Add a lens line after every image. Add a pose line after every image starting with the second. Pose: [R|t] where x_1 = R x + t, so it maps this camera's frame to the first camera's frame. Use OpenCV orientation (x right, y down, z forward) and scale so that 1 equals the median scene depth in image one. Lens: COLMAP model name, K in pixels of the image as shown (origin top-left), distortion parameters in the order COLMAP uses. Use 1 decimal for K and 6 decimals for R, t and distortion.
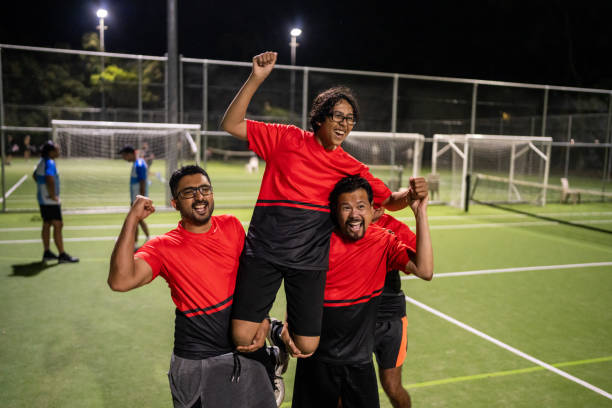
lens RADIAL K [[583.5, 0, 305.0], [0, 583.5, 205.6], [0, 0, 1]] dist [0.011032, 0.000000]
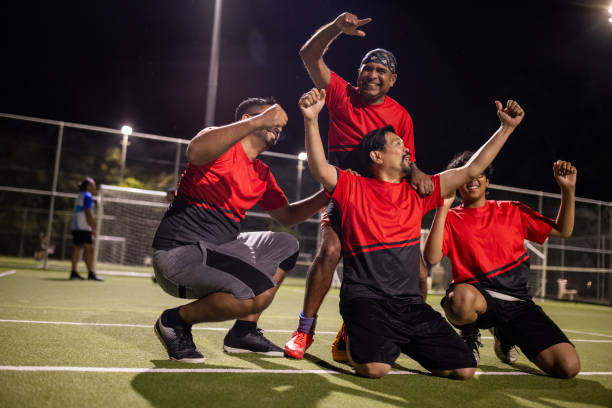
lens RADIAL K [[583.5, 0, 303.9], [0, 583.5, 207.0], [0, 0, 1]] dist [0.011032, 0.000000]
pose [[0.999075, 0.042896, 0.003180, -0.031875], [-0.041053, 0.973007, -0.227094, 0.084175], [-0.012835, 0.226753, 0.973868, -0.057773]]
